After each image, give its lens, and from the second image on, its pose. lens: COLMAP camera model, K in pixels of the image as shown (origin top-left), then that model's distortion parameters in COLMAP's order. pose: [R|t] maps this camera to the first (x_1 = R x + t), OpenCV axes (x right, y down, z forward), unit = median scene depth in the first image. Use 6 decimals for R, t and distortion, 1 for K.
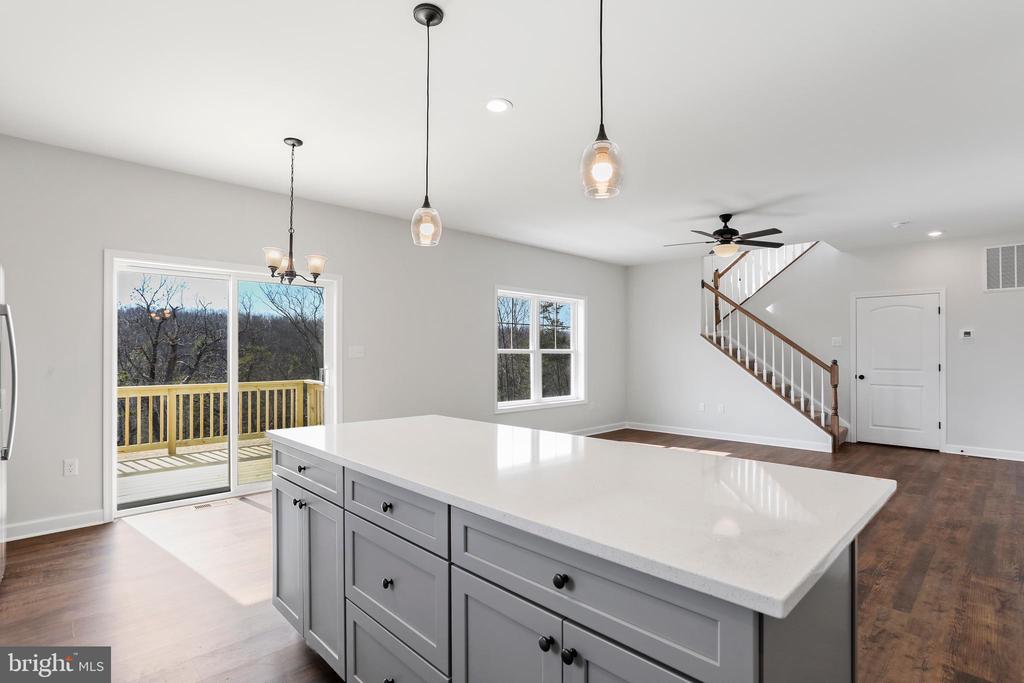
lens RADIAL K [[495.3, 0, 511.9], [0, 495.3, 345.6], [0, 0, 1]] dist [-0.060447, 0.030646]
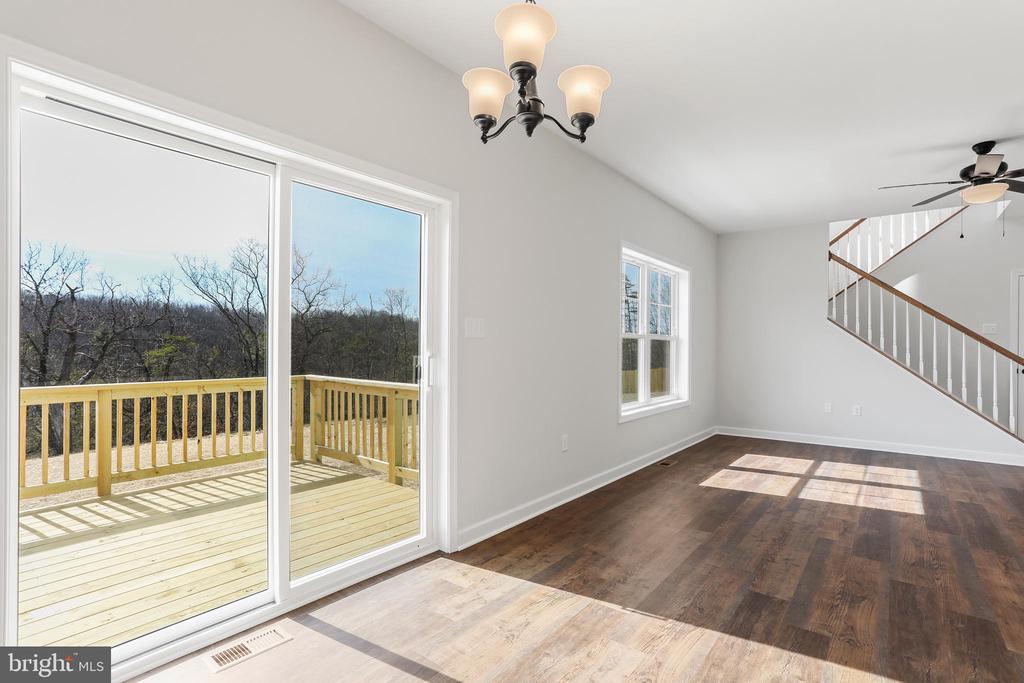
lens RADIAL K [[495.3, 0, 511.9], [0, 495.3, 345.6], [0, 0, 1]] dist [-0.060447, 0.030646]
pose [[0.990329, 0.006982, 0.138564, -0.240222], [-0.008642, 0.999898, 0.011383, 0.017869], [-0.138471, -0.012470, 0.990288, 0.281962]]
